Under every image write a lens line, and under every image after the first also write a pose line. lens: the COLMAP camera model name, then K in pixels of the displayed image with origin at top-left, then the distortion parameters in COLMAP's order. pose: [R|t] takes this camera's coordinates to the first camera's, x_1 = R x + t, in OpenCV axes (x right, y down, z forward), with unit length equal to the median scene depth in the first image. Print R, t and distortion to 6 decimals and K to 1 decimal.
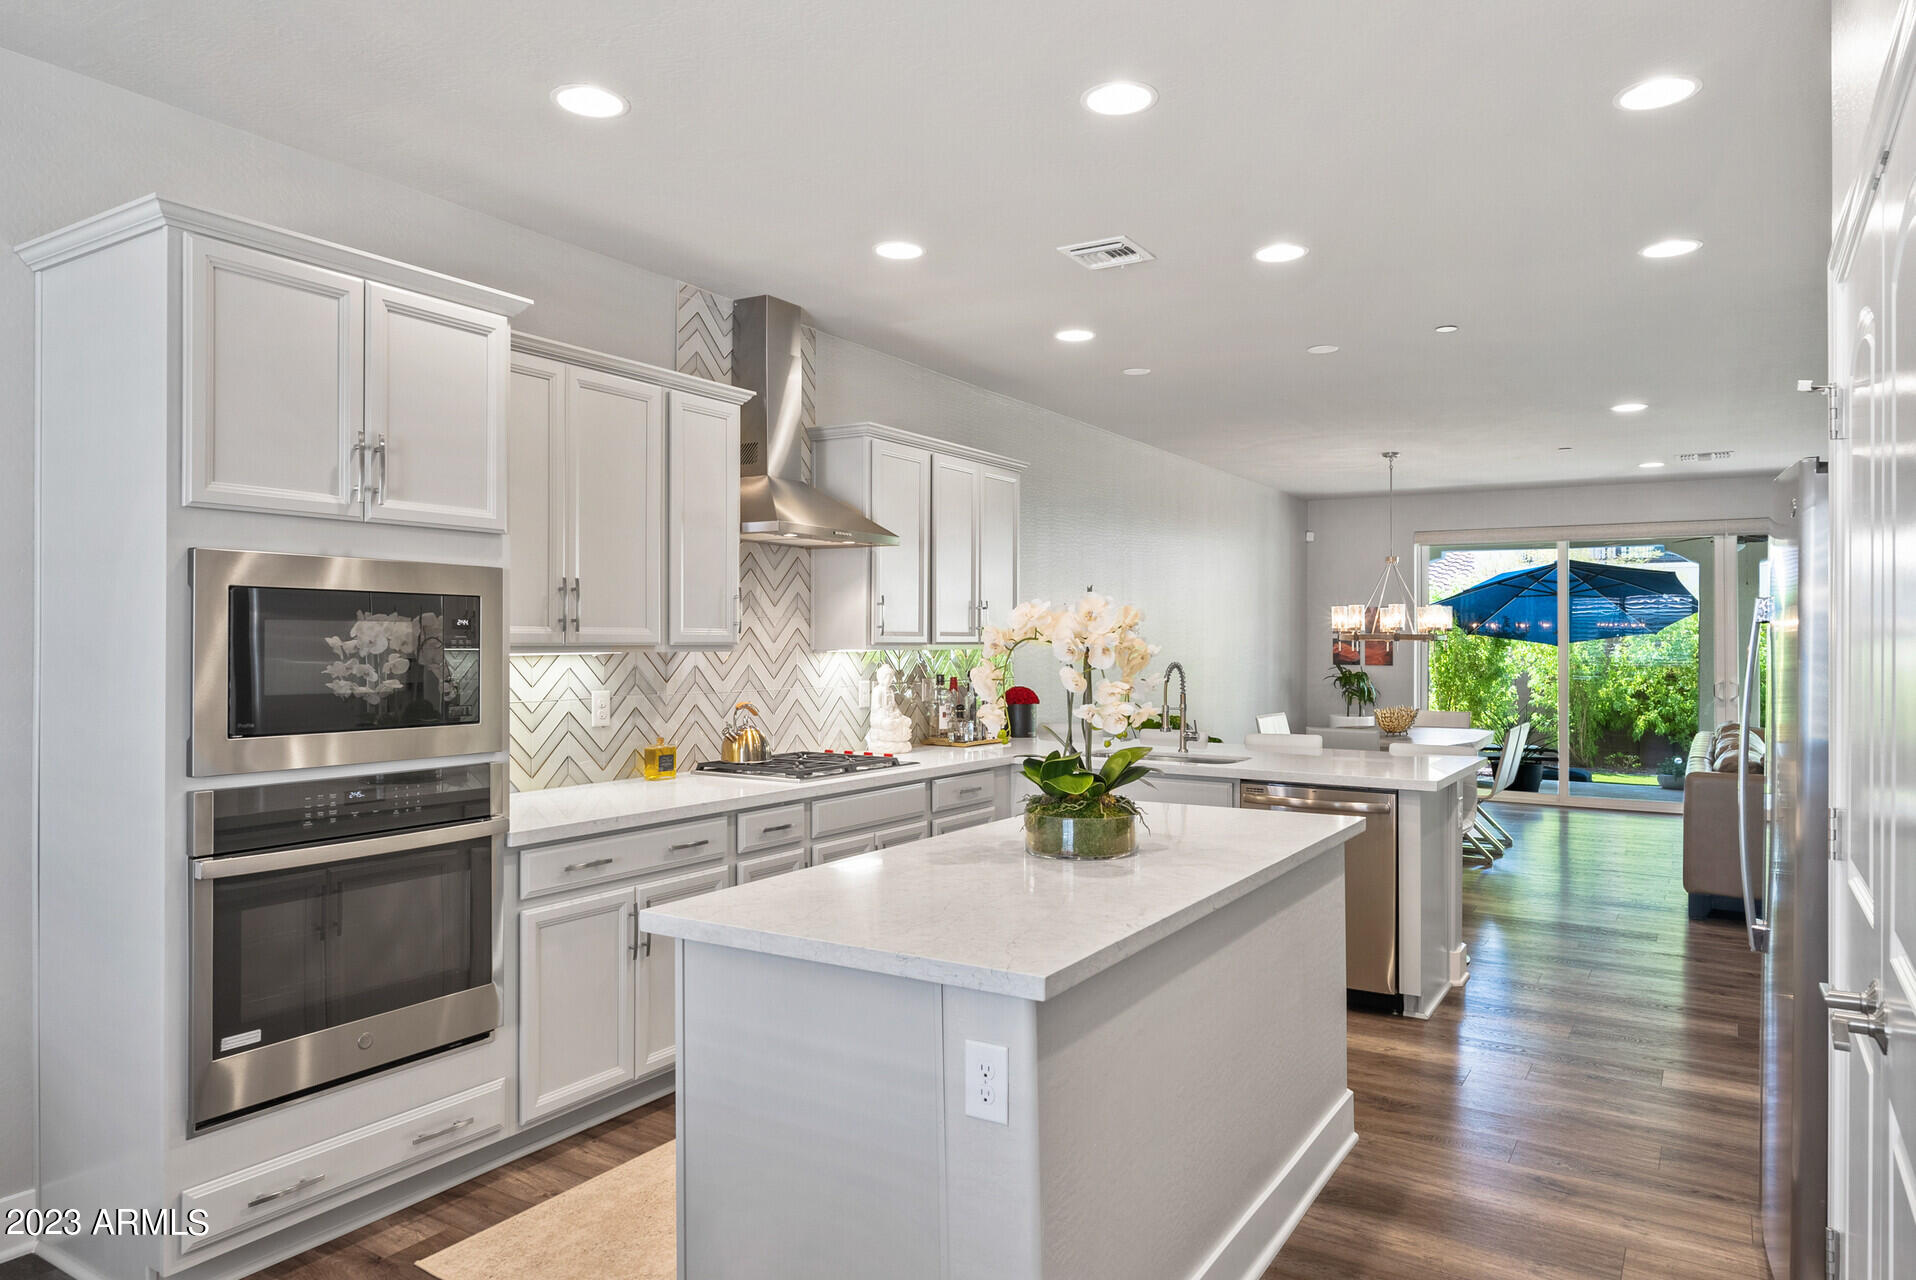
lens RADIAL K [[1237.7, 0, 983.5], [0, 1237.7, 635.7], [0, 0, 1]] dist [0.001006, 0.000648]
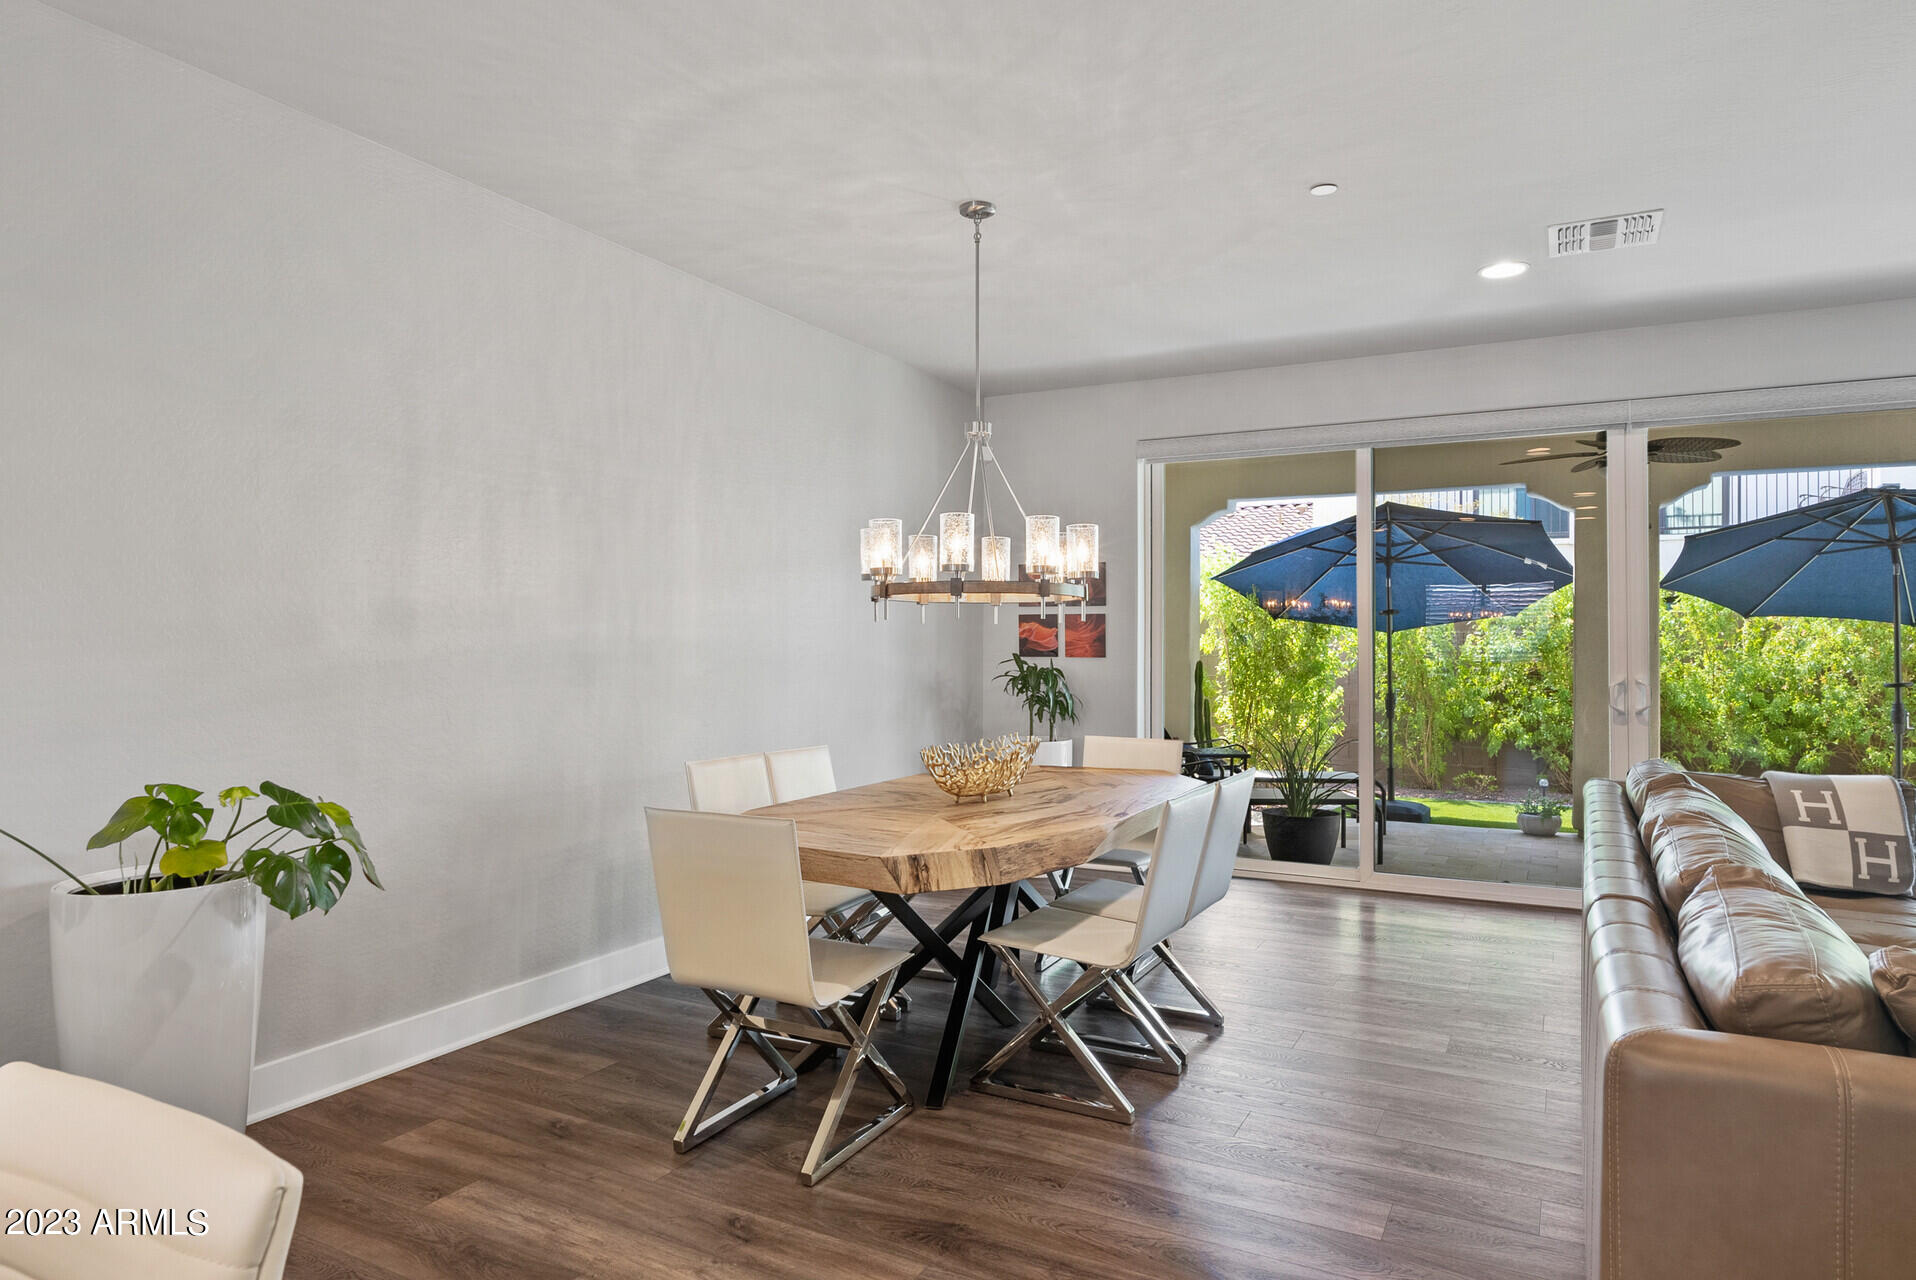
lens RADIAL K [[1158.6, 0, 1002.6], [0, 1158.6, 640.7], [0, 0, 1]] dist [-0.003554, 0.000162]
pose [[0.996920, -0.002083, 0.078393, 0.230005], [0.001918, 0.999996, 0.002185, 0.014118], [-0.078397, -0.002028, 0.996920, 0.419888]]
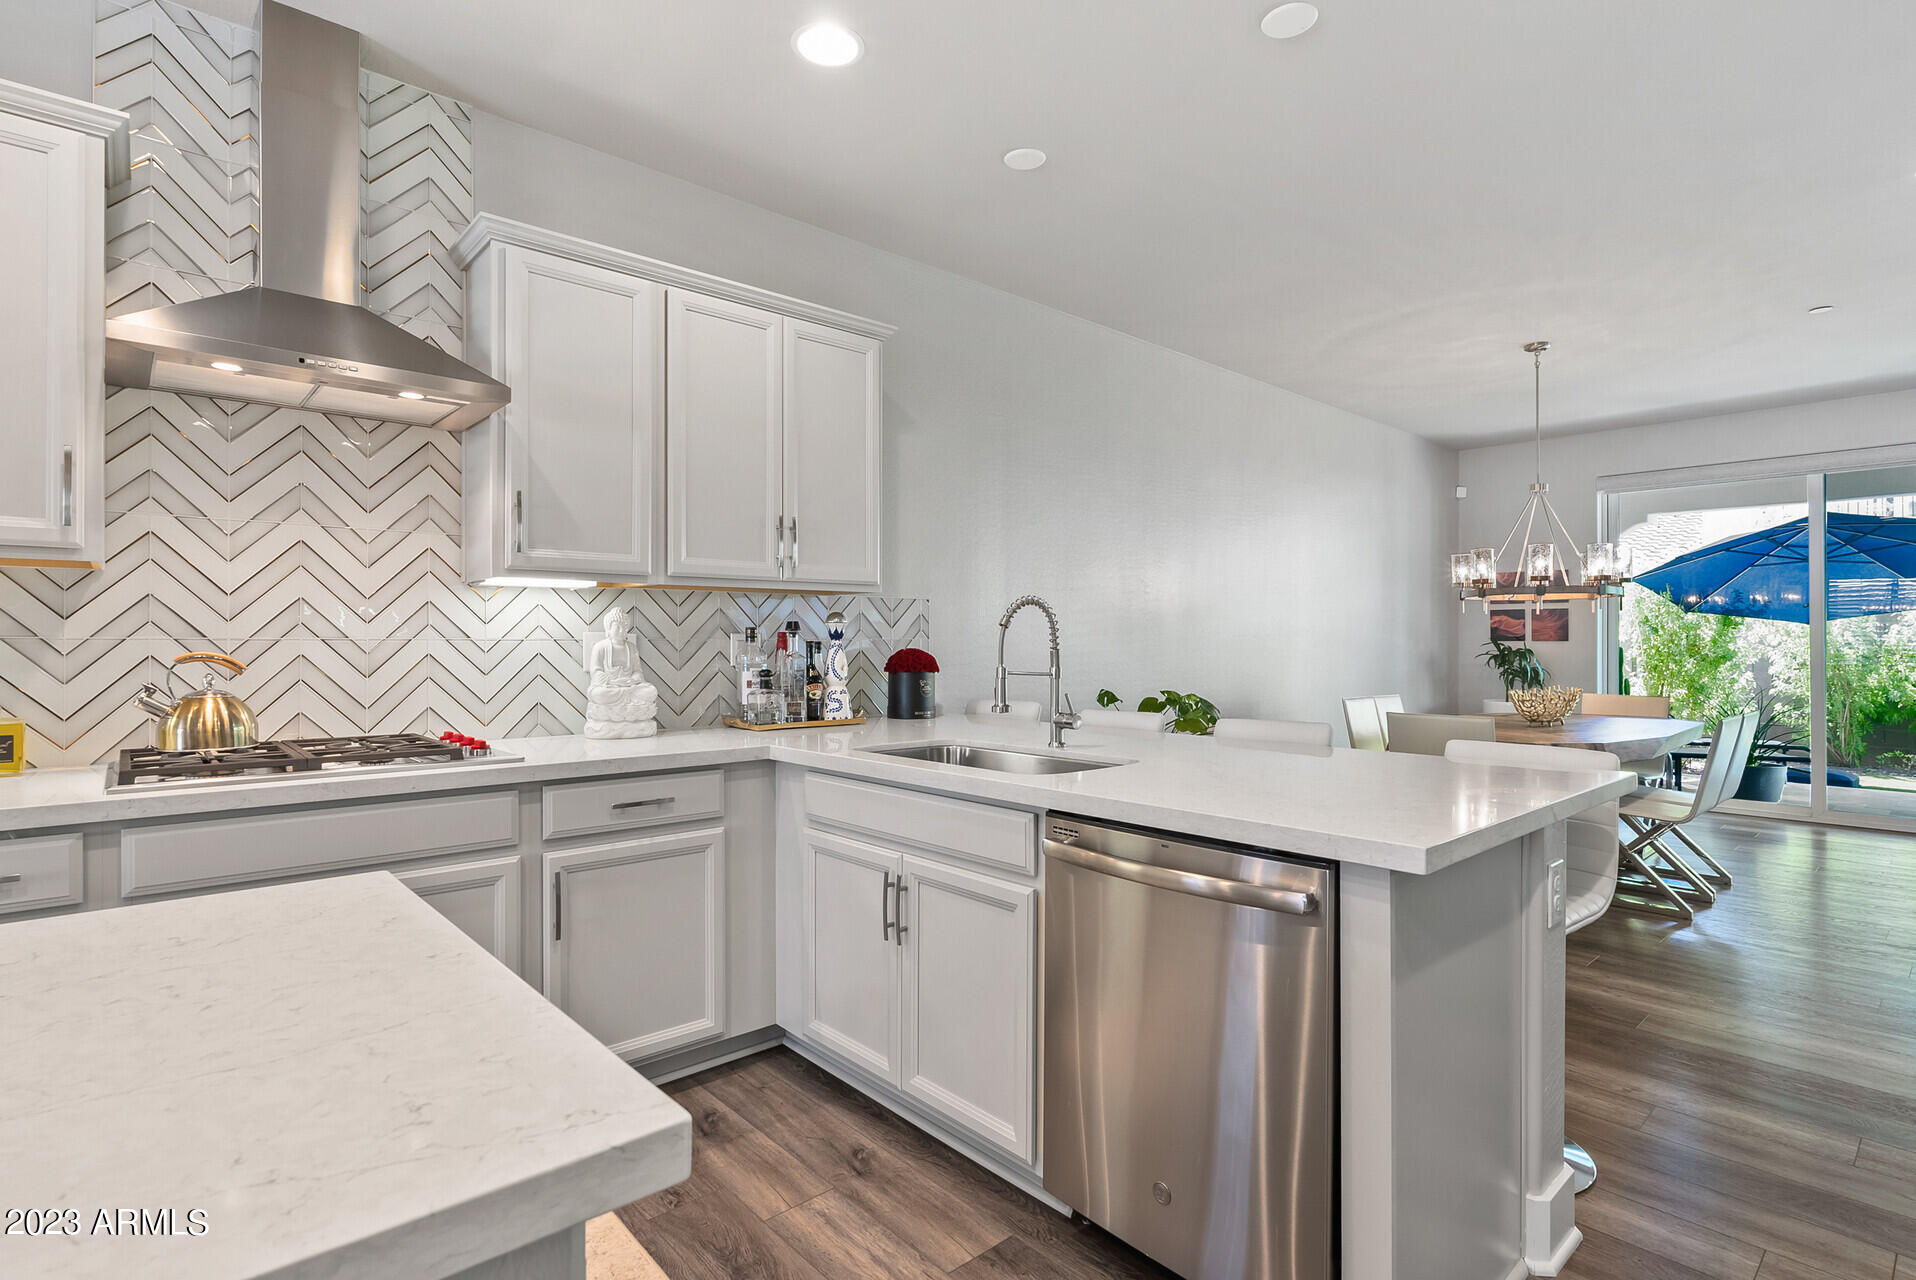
lens RADIAL K [[973.3, 0, 958.0], [0, 973.3, 640.0], [0, 0, 1]] dist [-0.004608, 0.000451]
pose [[0.959171, -0.004464, -0.282790, 0.121988], [0.005155, 0.999985, 0.001702, 0.019868], [0.282778, -0.003090, 0.959180, 0.261011]]
